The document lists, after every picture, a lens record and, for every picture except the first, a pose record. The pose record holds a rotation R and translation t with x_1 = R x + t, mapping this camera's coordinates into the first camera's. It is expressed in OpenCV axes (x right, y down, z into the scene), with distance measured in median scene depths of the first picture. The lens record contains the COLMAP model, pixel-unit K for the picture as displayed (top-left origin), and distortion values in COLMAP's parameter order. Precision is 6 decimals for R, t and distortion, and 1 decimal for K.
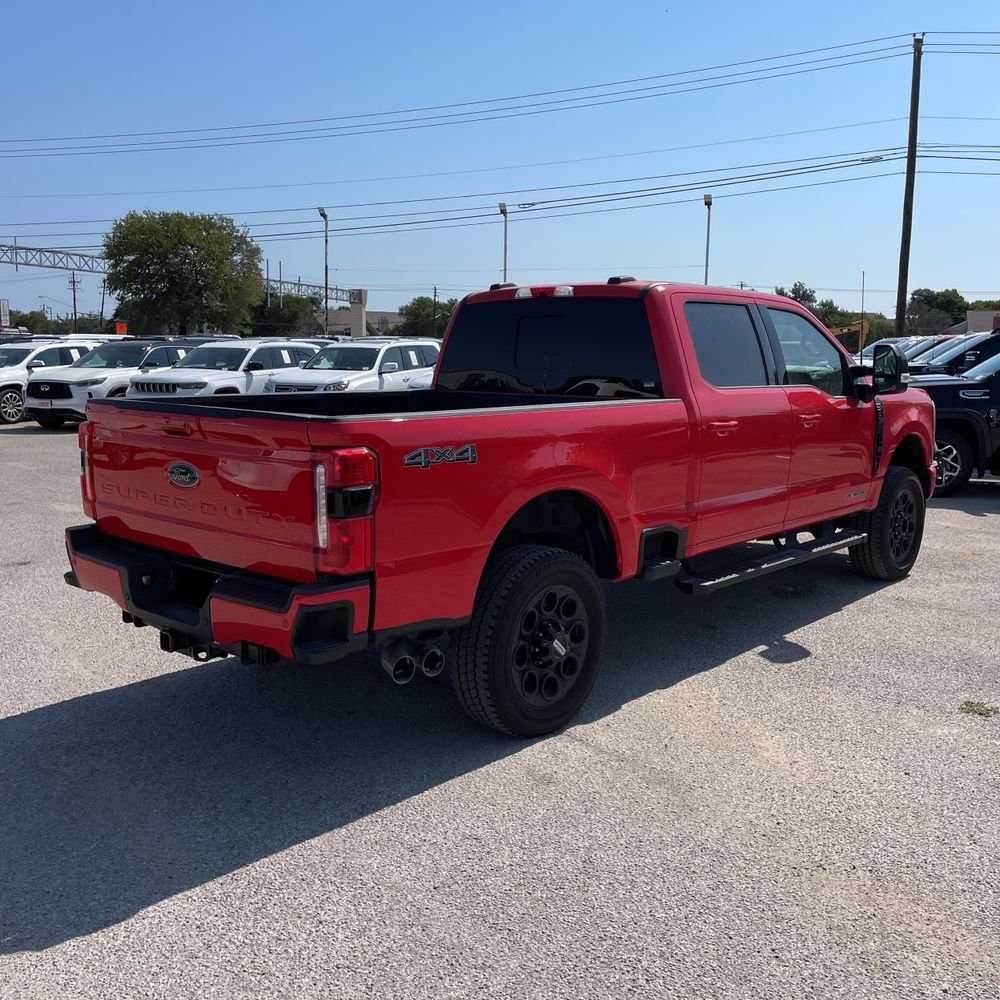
lens RADIAL K [[1000.9, 0, 505.2], [0, 1000.9, 502.4], [0, 0, 1]] dist [0.074798, 0.000000]
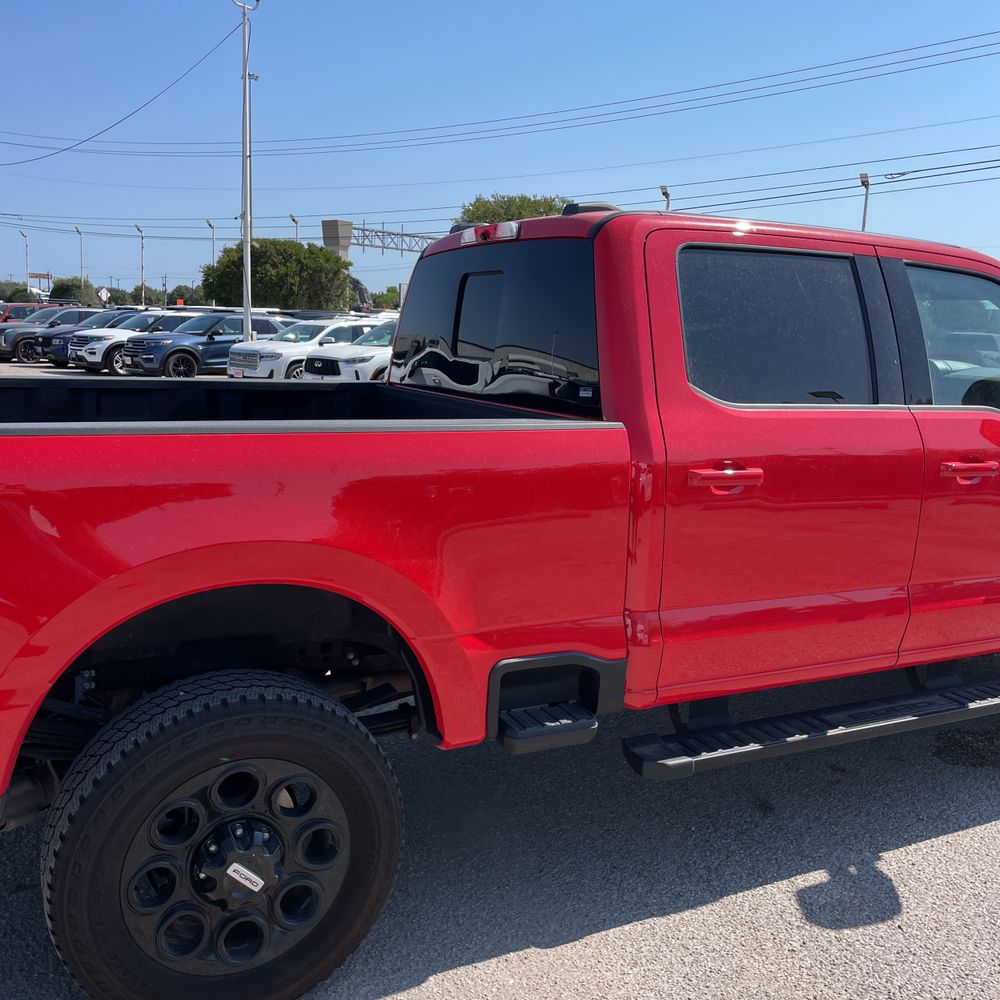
lens RADIAL K [[1008.2, 0, 497.0], [0, 1008.2, 500.9], [0, 0, 1]] dist [0.042235, 0.000000]
pose [[0.932298, 0.088235, -0.350764, 0.084076], [-0.084389, 0.996087, 0.026267, -0.019178], [0.351709, 0.005112, 0.936095, 0.129265]]
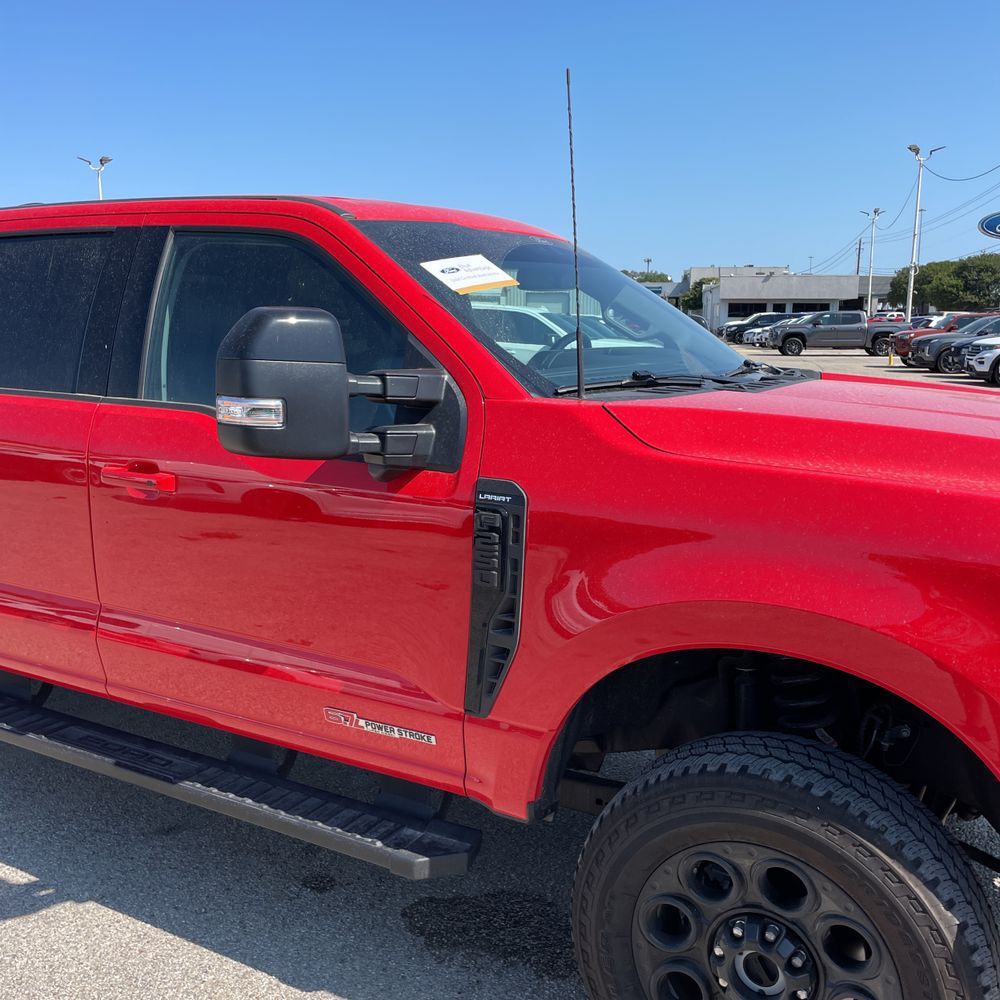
lens RADIAL K [[1008.2, 0, 501.9], [0, 1008.2, 503.5], [0, 0, 1]] dist [0.042235, 0.000000]
pose [[0.211818, 0.170421, -0.962336, 0.249844], [-0.149146, 0.978782, 0.140506, -0.051808], [0.965862, 0.113767, 0.232741, 0.343730]]
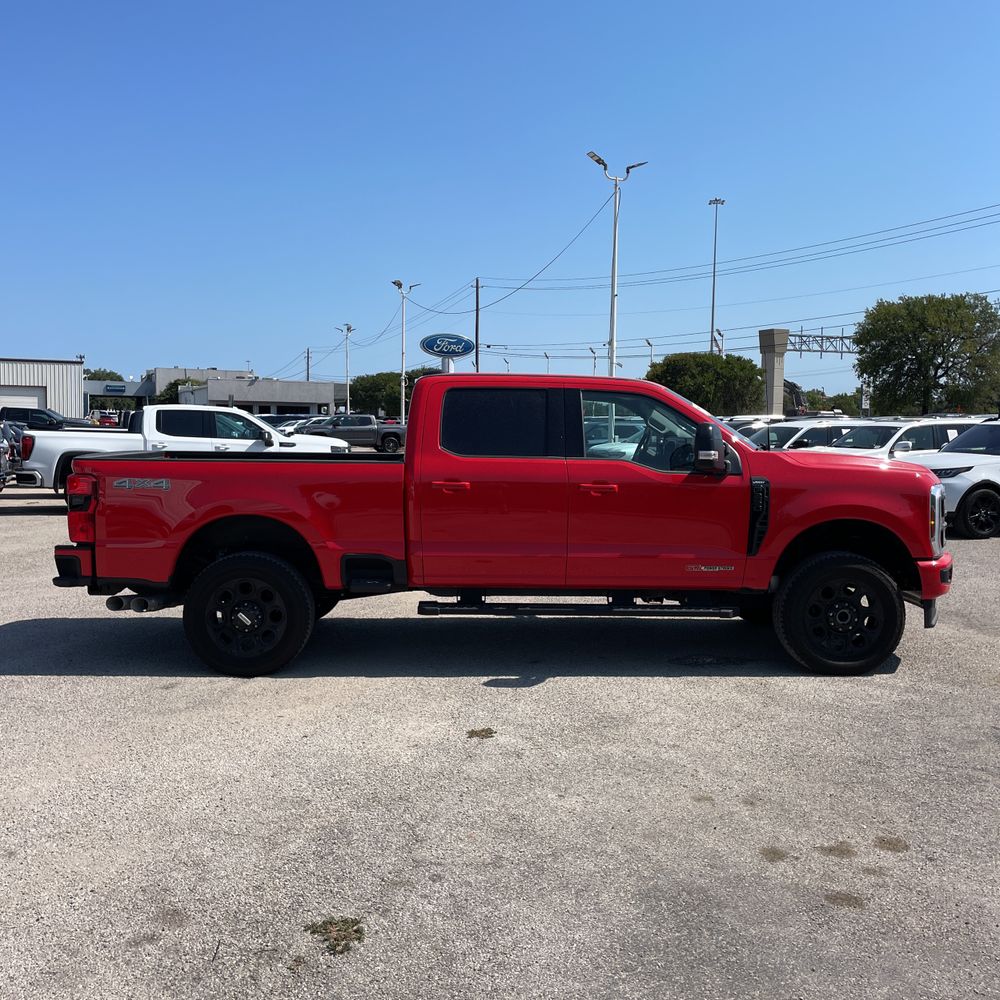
lens RADIAL K [[1008.2, 0, 504.9], [0, 1008.2, 500.3], [0, 0, 1]] dist [0.042235, 0.000000]
pose [[0.684183, 0.055891, -0.727166, 0.341918], [-0.114111, 0.992983, -0.031044, -0.007392], [0.720328, 0.104217, 0.685759, 0.051476]]
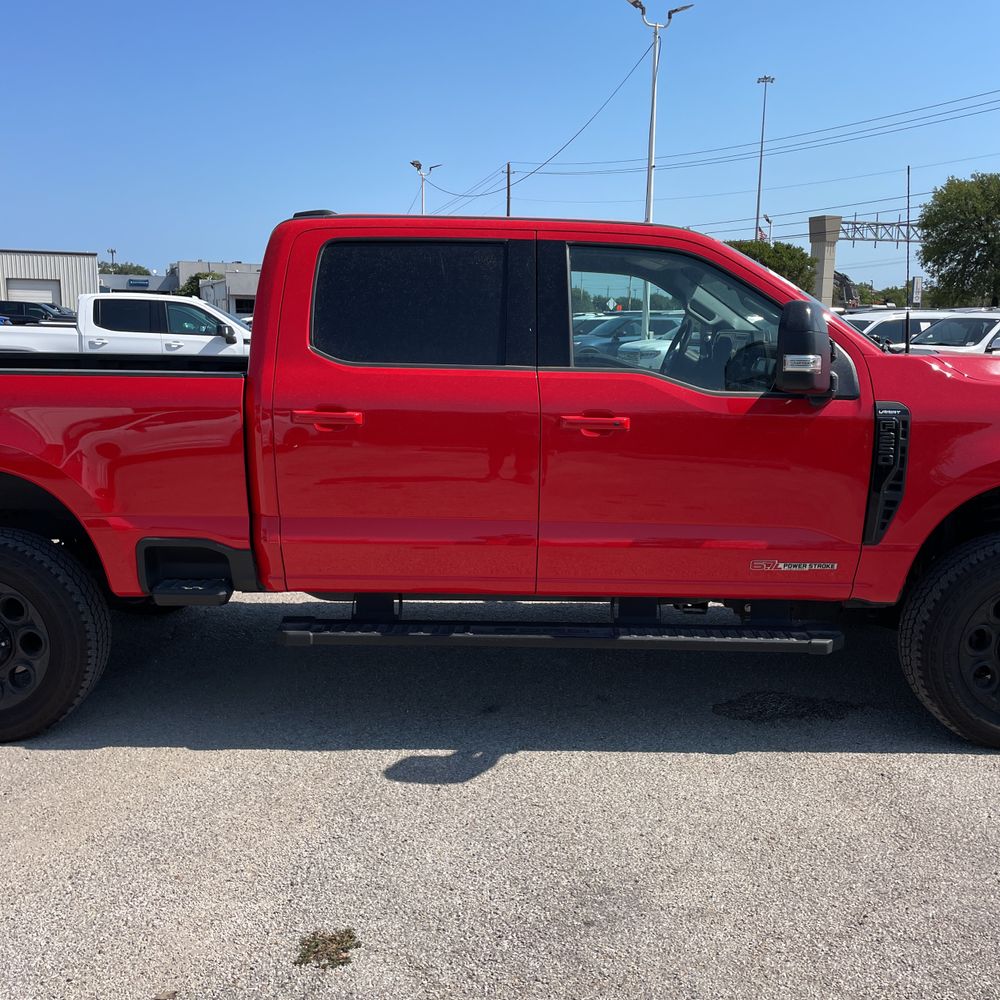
lens RADIAL K [[1008.2, 0, 505.6], [0, 1008.2, 498.4], [0, 0, 1]] dist [0.042235, 0.000000]
pose [[0.658578, 0.130783, -0.741061, 0.238608], [-0.116811, 0.990612, 0.071014, -0.024319], [0.743391, 0.039796, 0.667672, 0.178988]]
